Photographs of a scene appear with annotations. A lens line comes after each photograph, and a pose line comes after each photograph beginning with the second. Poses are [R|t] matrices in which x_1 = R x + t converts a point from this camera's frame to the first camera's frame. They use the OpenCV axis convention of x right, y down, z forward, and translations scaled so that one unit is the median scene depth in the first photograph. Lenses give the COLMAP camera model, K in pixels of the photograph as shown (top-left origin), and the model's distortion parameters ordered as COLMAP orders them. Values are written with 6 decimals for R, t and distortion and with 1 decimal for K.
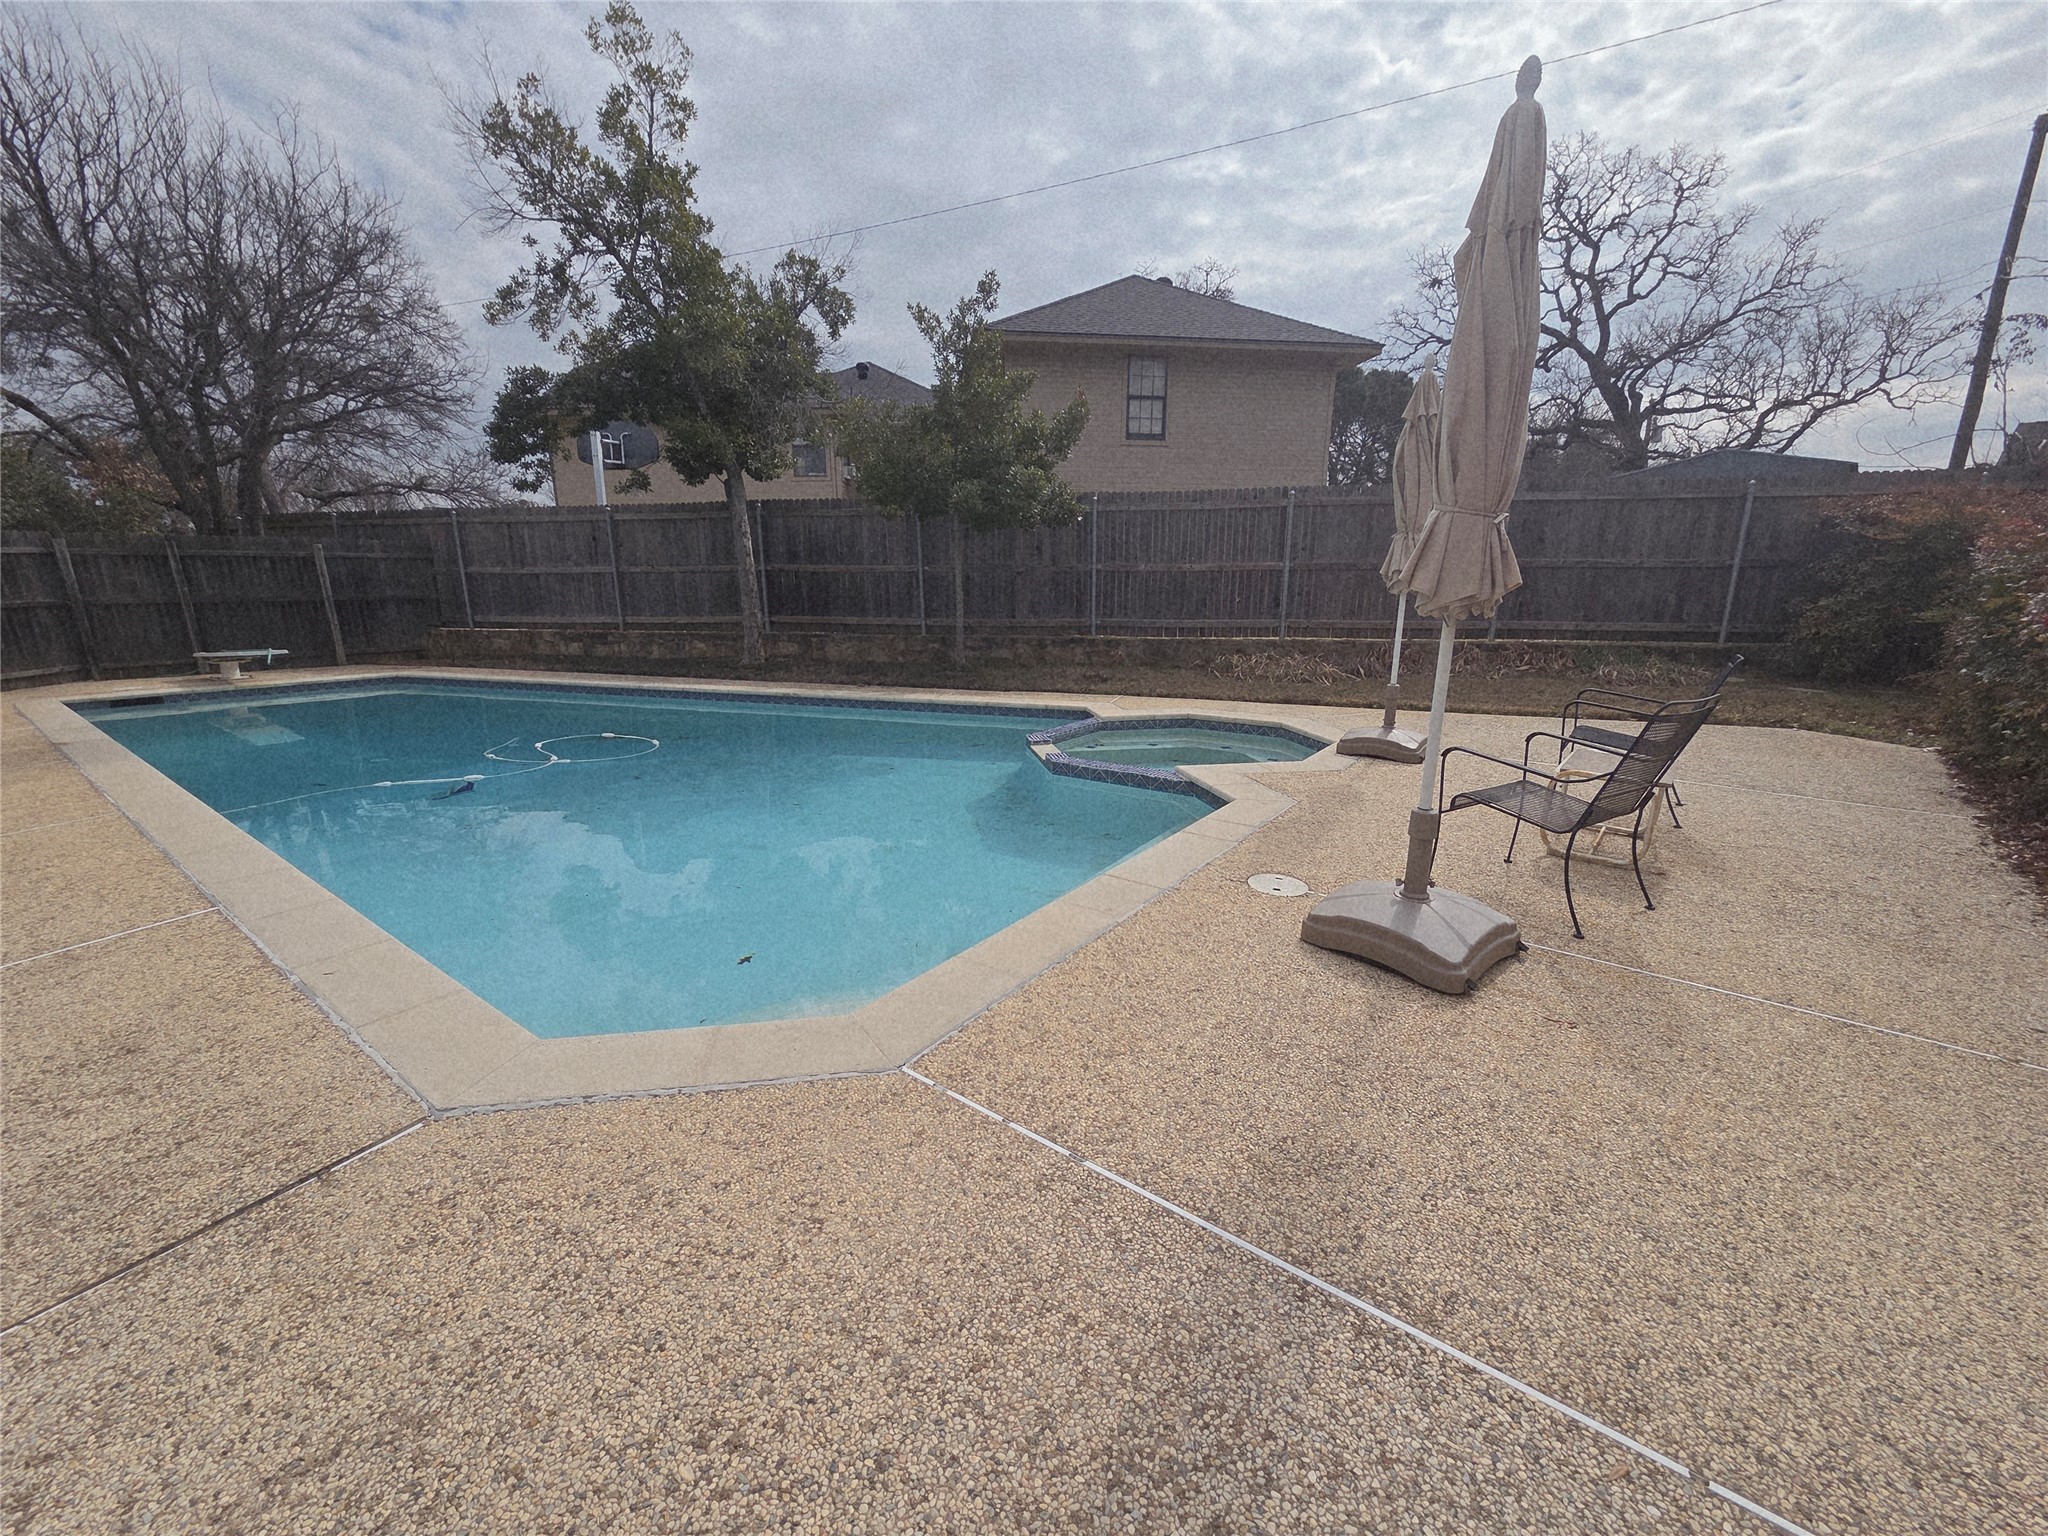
lens RADIAL K [[827.8, 0, 1026.9], [0, 827.8, 775.1], [0, 0, 1]] dist [-0.002956, -0.000439]
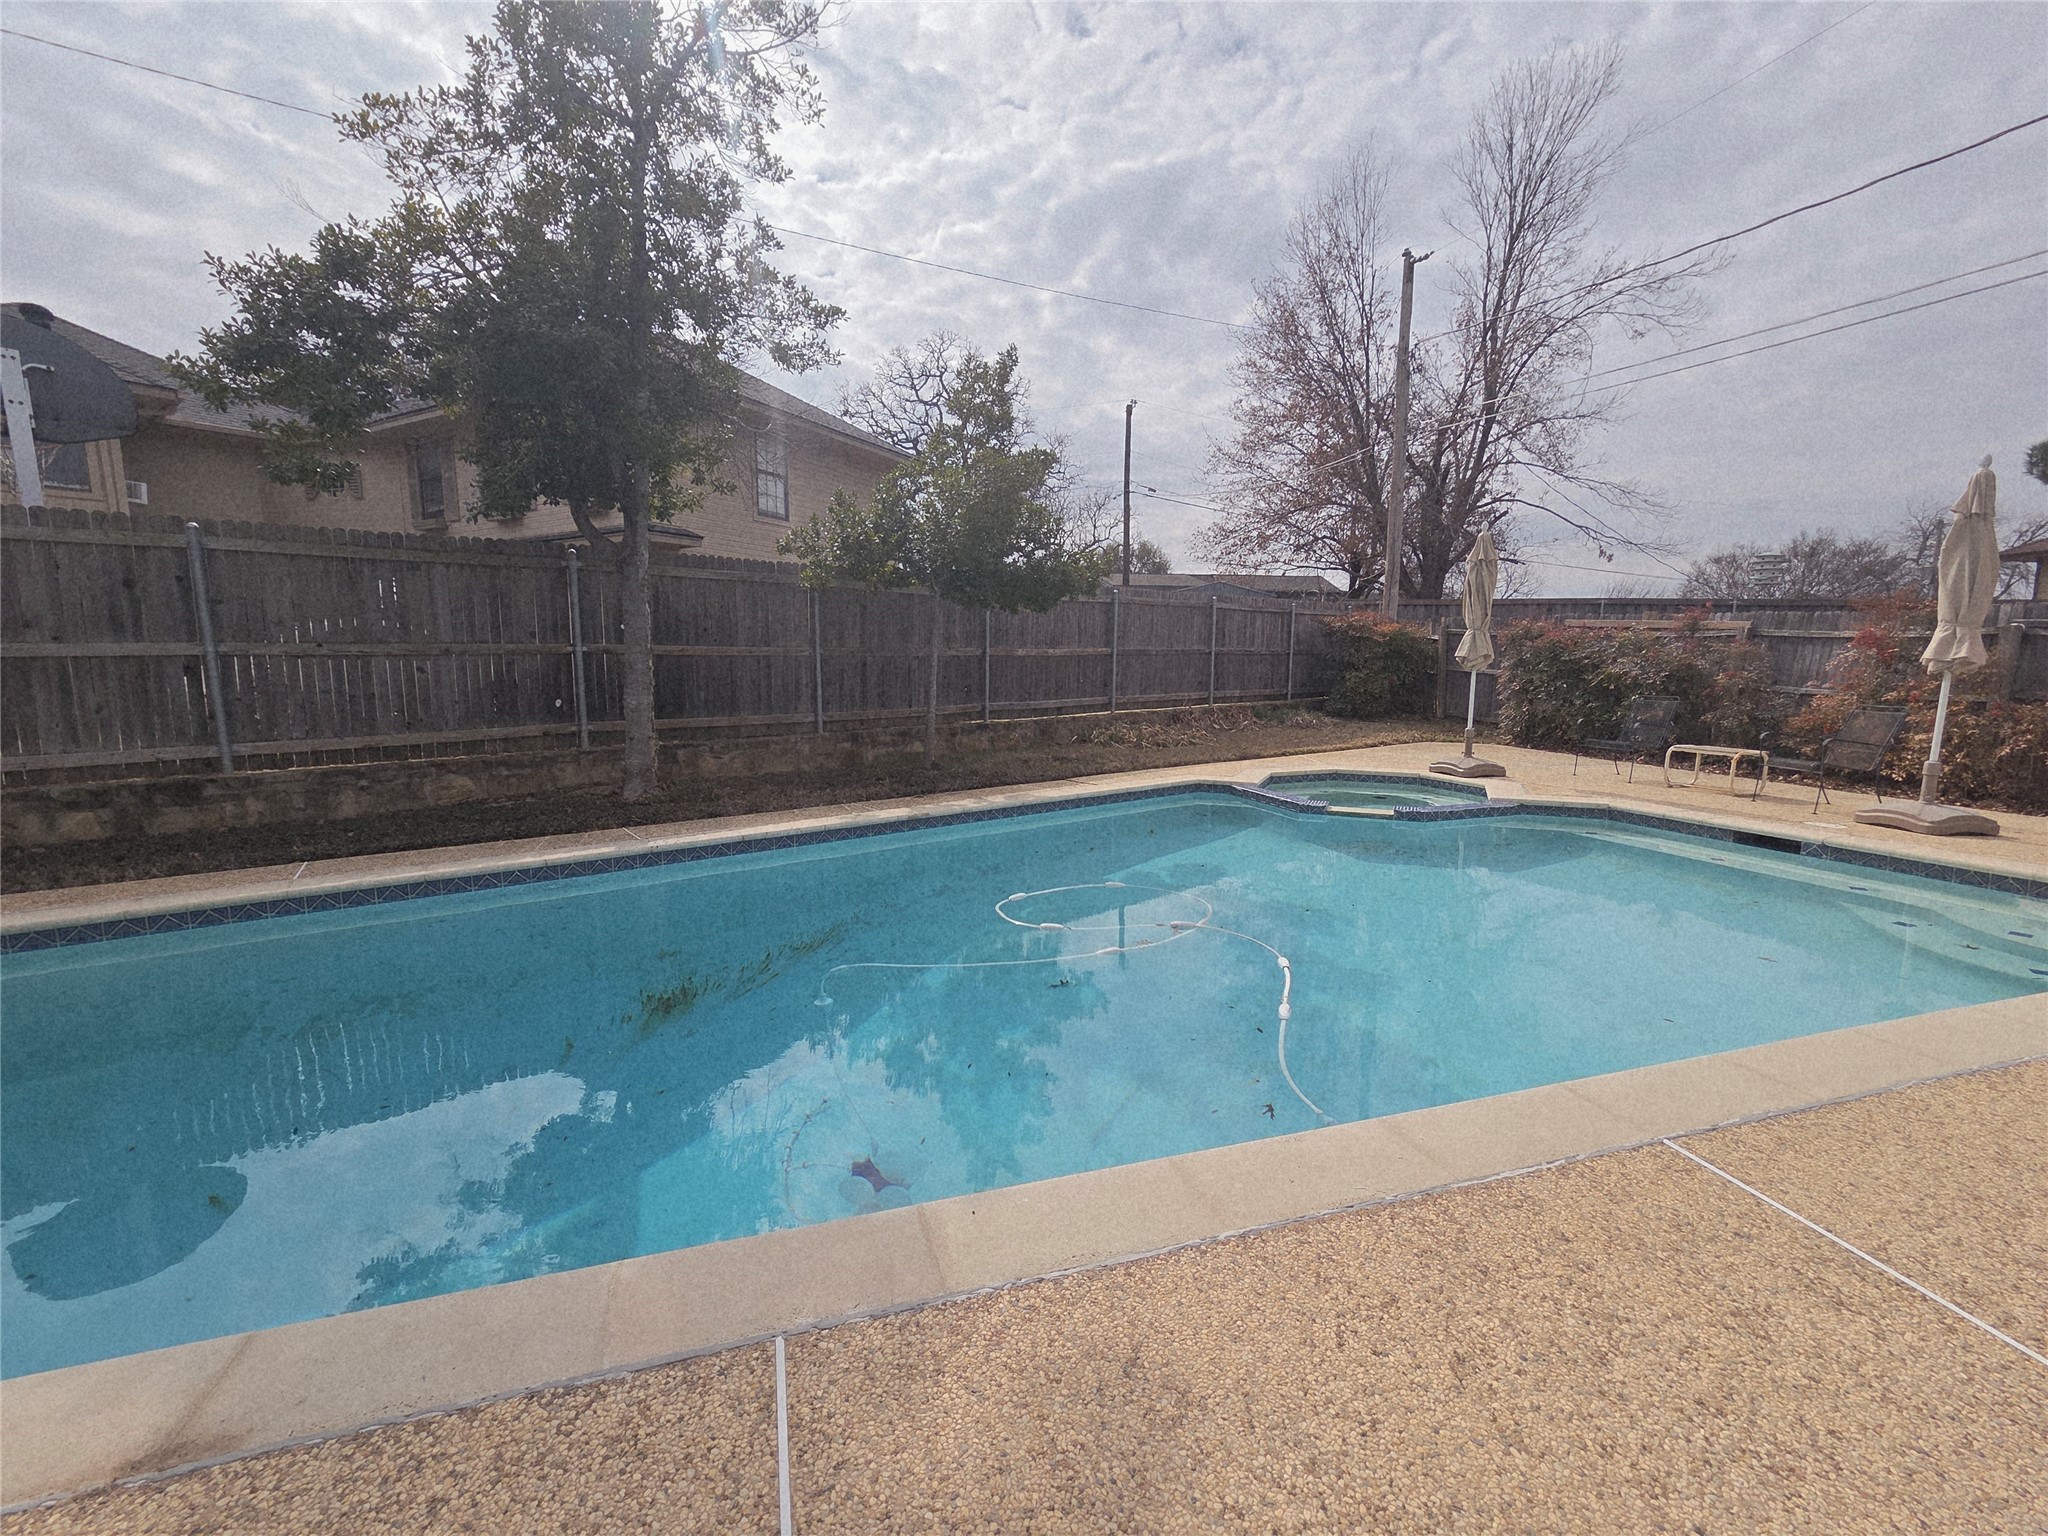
lens RADIAL K [[827.8, 0, 1026.3], [0, 827.8, 768.0], [0, 0, 1]] dist [-0.002956, -0.000439]
pose [[0.595784, -0.103536, 0.796443, -0.617140], [0.194254, 0.980790, -0.017811, -0.081370], [-0.779299, 0.165324, 0.604451, 0.358843]]
